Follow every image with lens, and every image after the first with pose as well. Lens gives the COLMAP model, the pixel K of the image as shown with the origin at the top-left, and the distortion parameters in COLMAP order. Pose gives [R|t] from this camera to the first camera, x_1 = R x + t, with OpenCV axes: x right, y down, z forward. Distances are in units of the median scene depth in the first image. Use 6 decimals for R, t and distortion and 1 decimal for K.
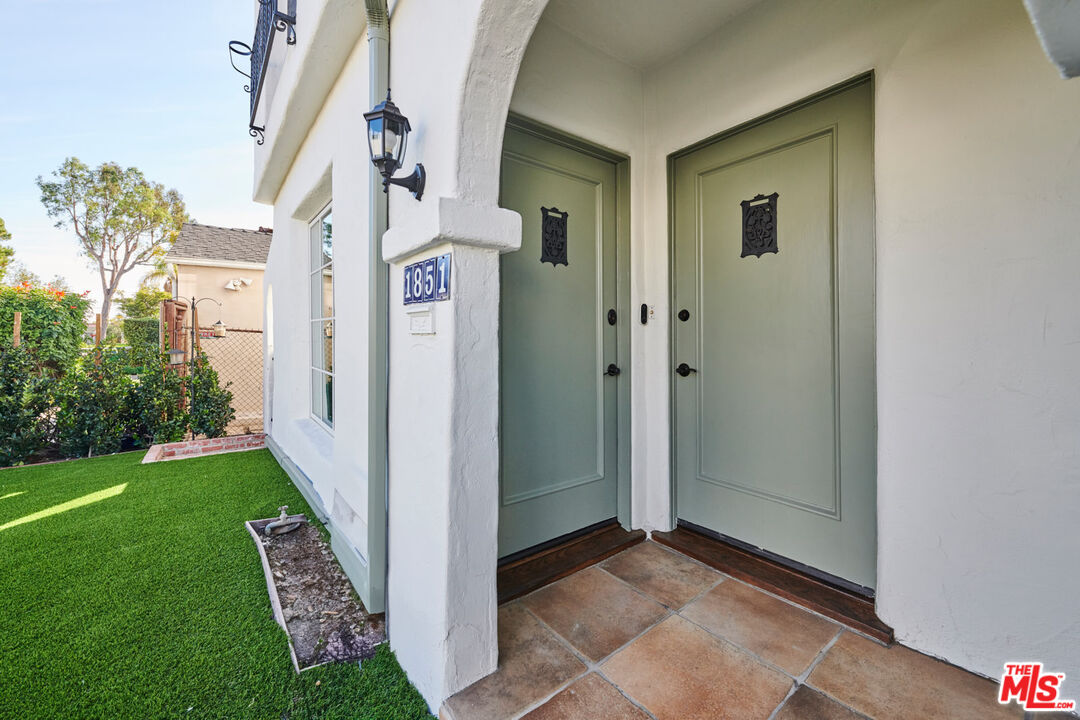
lens RADIAL K [[429.3, 0, 534.3], [0, 429.3, 334.1], [0, 0, 1]] dist [-0.000857, -0.000276]
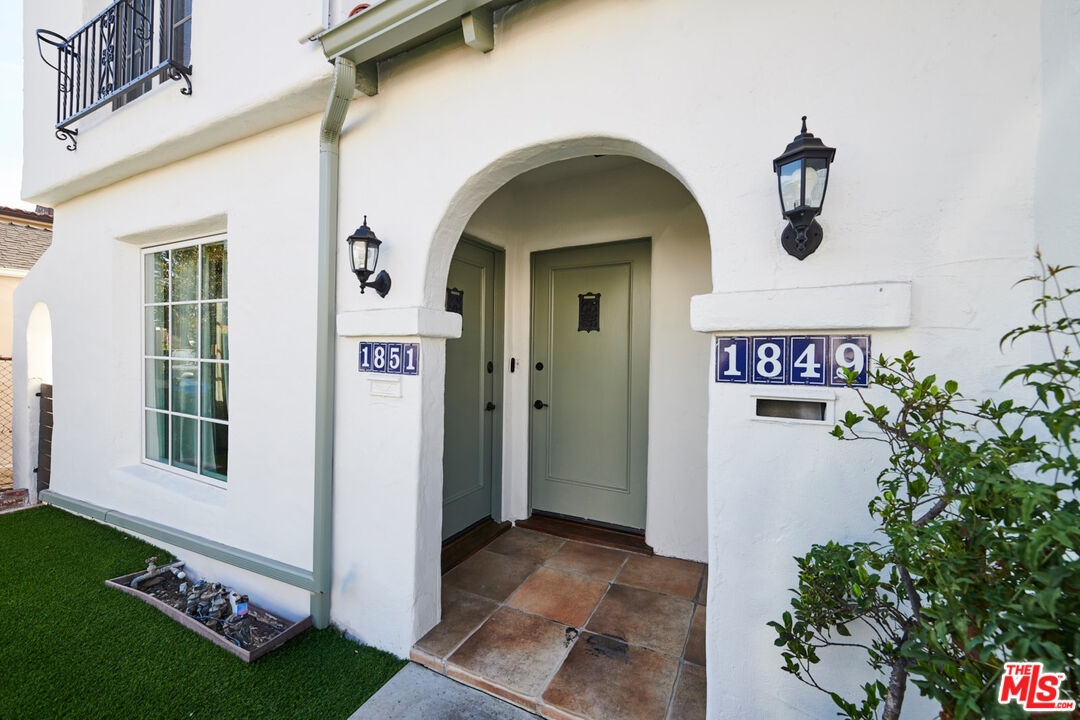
lens RADIAL K [[428.2, 0, 540.0], [0, 428.2, 360.0], [0, 0, 1]] dist [0.000223, -0.000332]
pose [[0.905091, 0.003723, 0.425202, -0.318035], [-0.015615, 0.999578, 0.024486, -0.125343], [-0.424931, -0.028801, 0.904767, -0.356145]]
